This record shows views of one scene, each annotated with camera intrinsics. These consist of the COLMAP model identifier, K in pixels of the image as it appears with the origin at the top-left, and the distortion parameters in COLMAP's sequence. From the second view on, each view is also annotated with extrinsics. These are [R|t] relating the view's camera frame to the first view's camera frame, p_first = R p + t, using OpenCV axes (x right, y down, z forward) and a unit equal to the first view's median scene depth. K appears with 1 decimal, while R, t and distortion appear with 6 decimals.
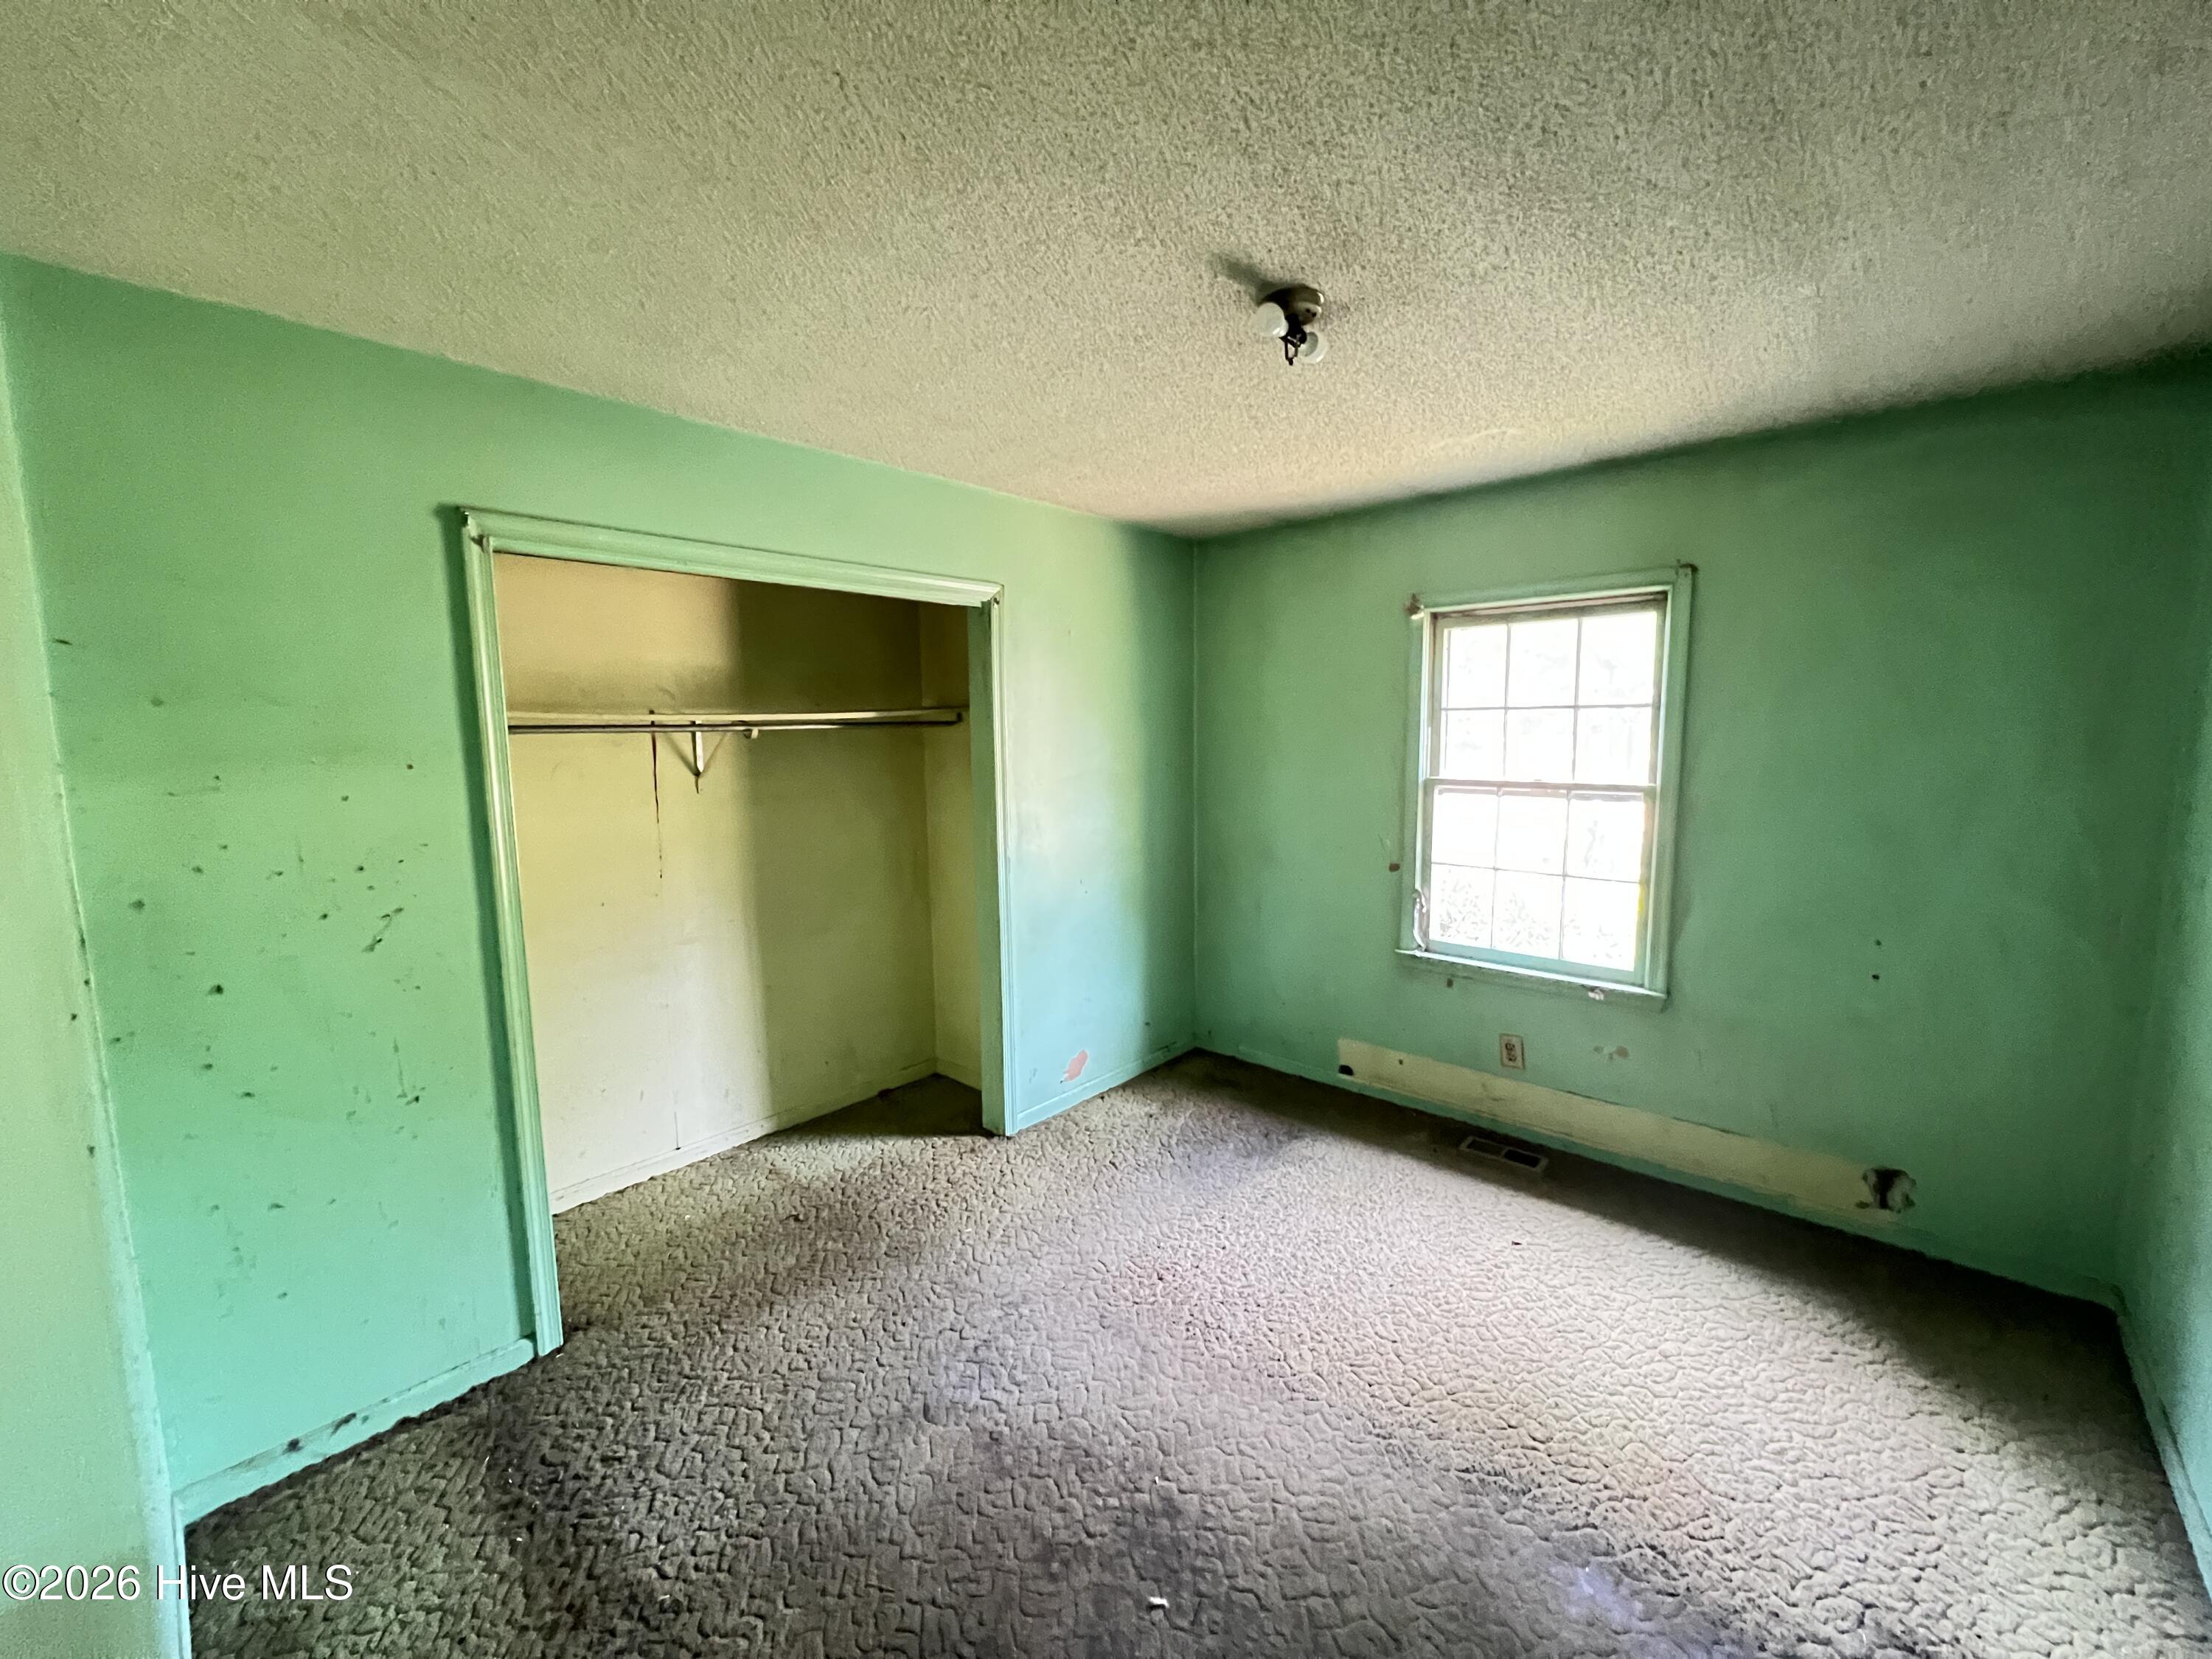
lens RADIAL K [[878.5, 0, 1103.5], [0, 878.5, 823.6], [0, 0, 1]] dist [0.002776, -0.000019]
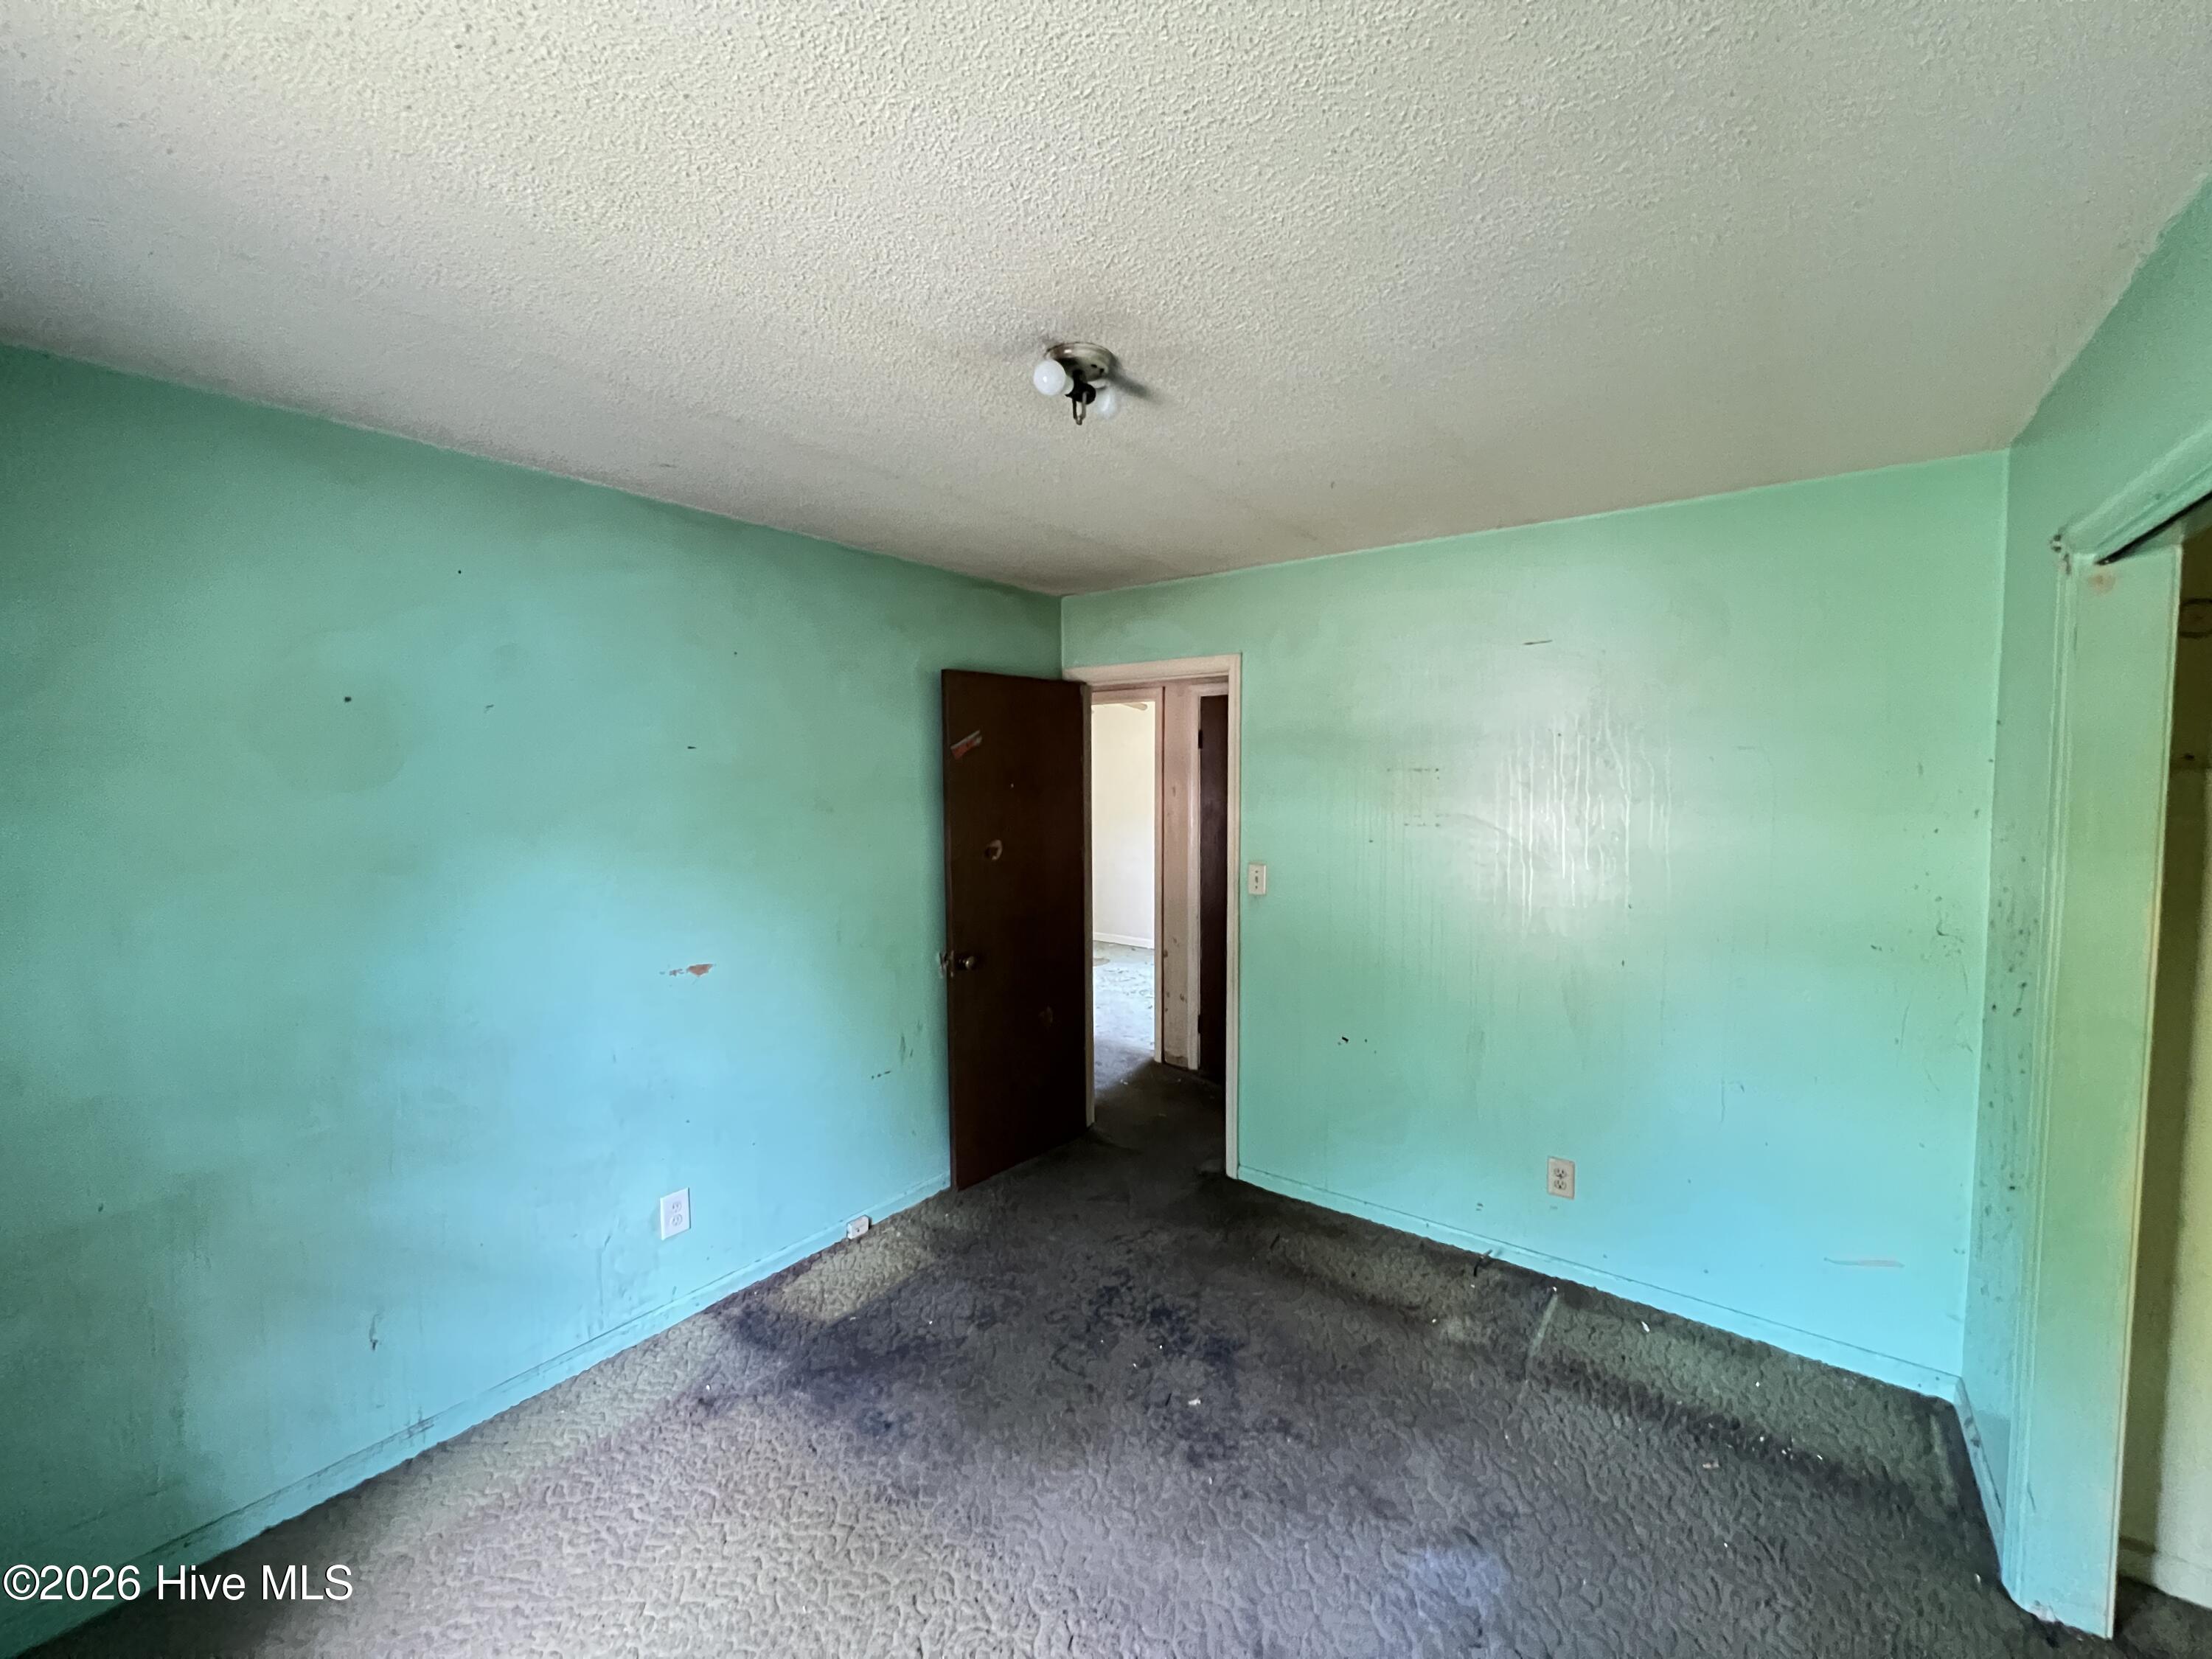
lens RADIAL K [[878.5, 0, 1105.4], [0, 878.5, 826.5], [0, 0, 1]] dist [0.002776, -0.000019]
pose [[-0.995906, 0.021818, -0.087717, 0.256679], [0.006414, 0.985045, 0.172181, -0.238538], [0.090162, 0.170913, -0.981152, 1.830129]]
